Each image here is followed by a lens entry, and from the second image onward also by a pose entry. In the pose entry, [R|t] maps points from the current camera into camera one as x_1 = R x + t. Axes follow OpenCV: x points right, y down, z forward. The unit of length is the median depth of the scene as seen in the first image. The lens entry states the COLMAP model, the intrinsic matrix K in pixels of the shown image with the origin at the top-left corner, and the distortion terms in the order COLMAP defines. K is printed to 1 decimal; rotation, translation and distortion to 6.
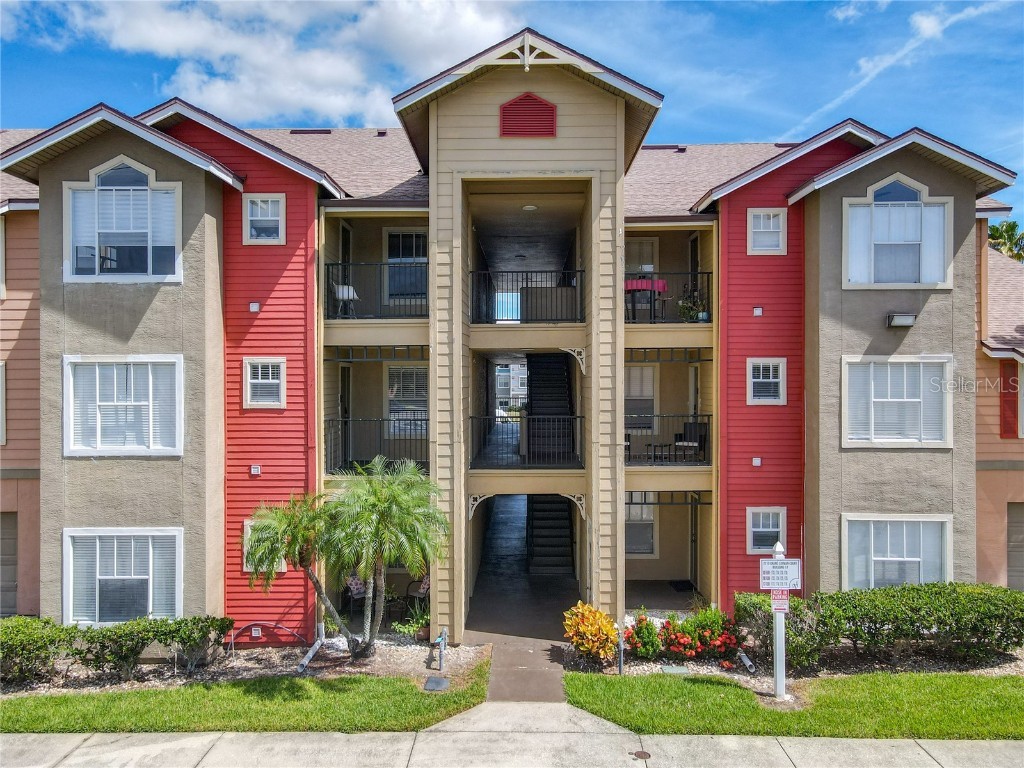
lens RADIAL K [[779.9, 0, 506.7], [0, 779.9, 386.4], [0, 0, 1]] dist [0.043504, -0.029398]
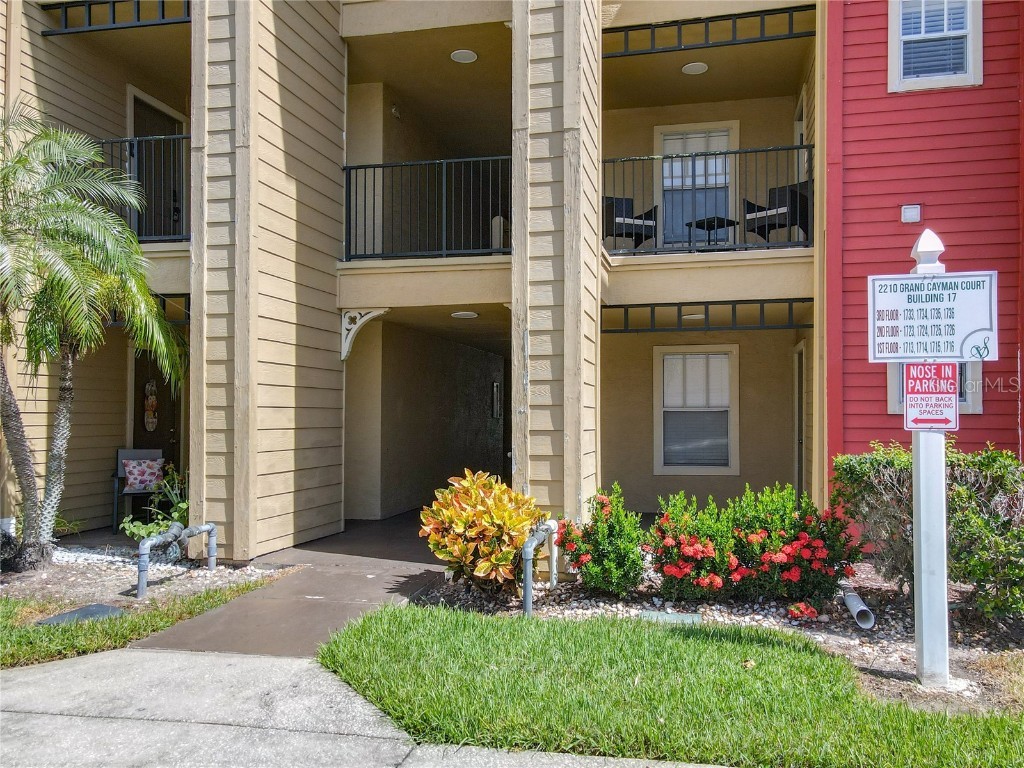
lens RADIAL K [[829.0, 0, 532.3], [0, 829.0, 406.9], [0, 0, 1]] dist [0.047859, 0.002026]
pose [[0.983362, -0.001826, -0.181649, 0.221433], [-0.002148, 0.999763, -0.021675, 0.258431], [0.181646, 0.021705, 0.983124, 0.554865]]
